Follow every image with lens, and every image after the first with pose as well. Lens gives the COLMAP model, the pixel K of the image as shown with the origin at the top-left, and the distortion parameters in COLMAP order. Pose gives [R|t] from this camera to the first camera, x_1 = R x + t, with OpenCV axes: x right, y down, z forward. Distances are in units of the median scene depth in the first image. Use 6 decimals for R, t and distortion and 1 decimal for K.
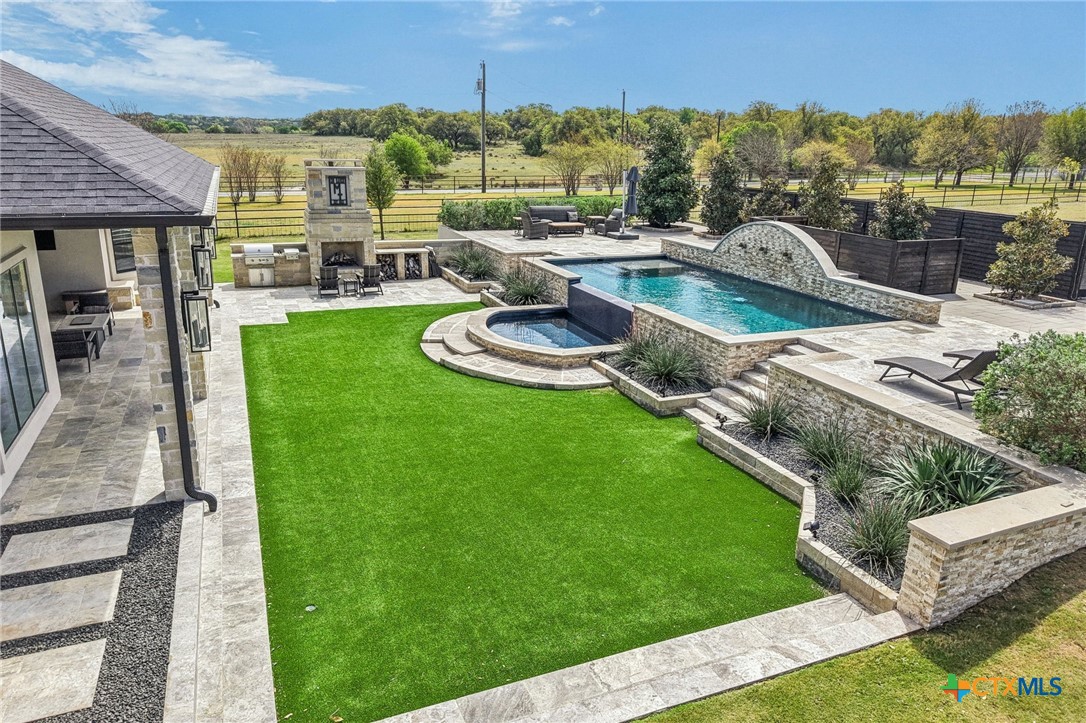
lens RADIAL K [[729.7, 0, 539.2], [0, 729.7, 366.6], [0, 0, 1]] dist [0.074474, -0.087798]
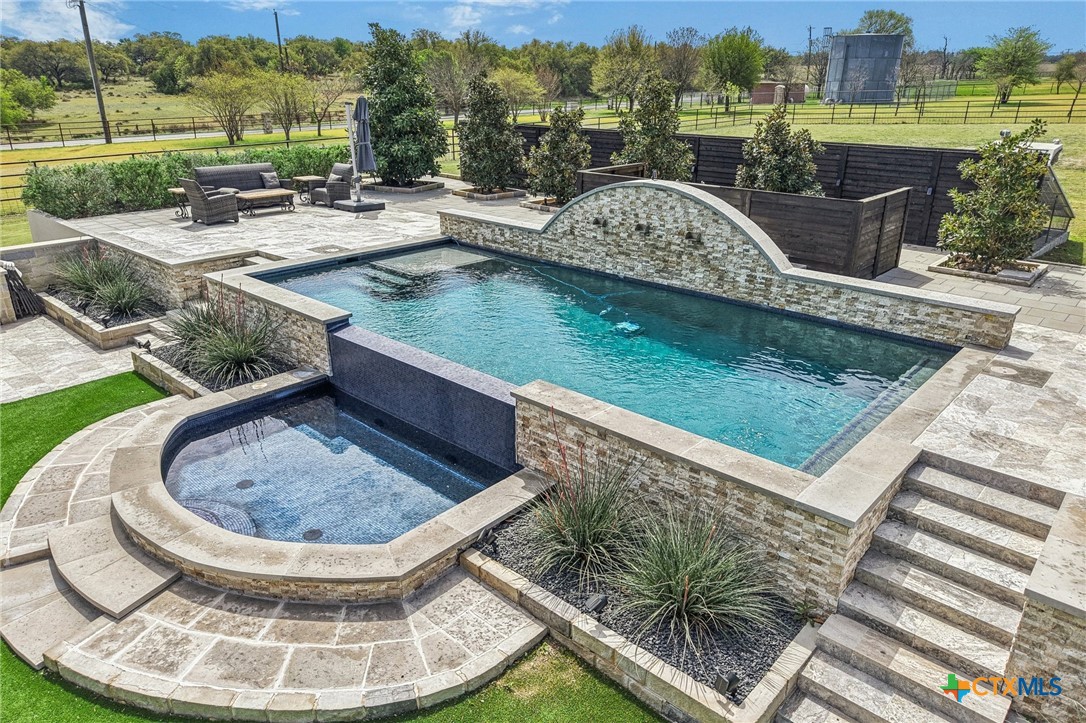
lens RADIAL K [[729.7, 0, 539.2], [0, 729.7, 366.6], [0, 0, 1]] dist [0.074474, -0.087798]
pose [[0.907387, -0.170556, 0.384136, -0.019942], [0.140101, 0.984431, 0.106147, -0.094400], [-0.396259, -0.042499, 0.917155, 0.363475]]
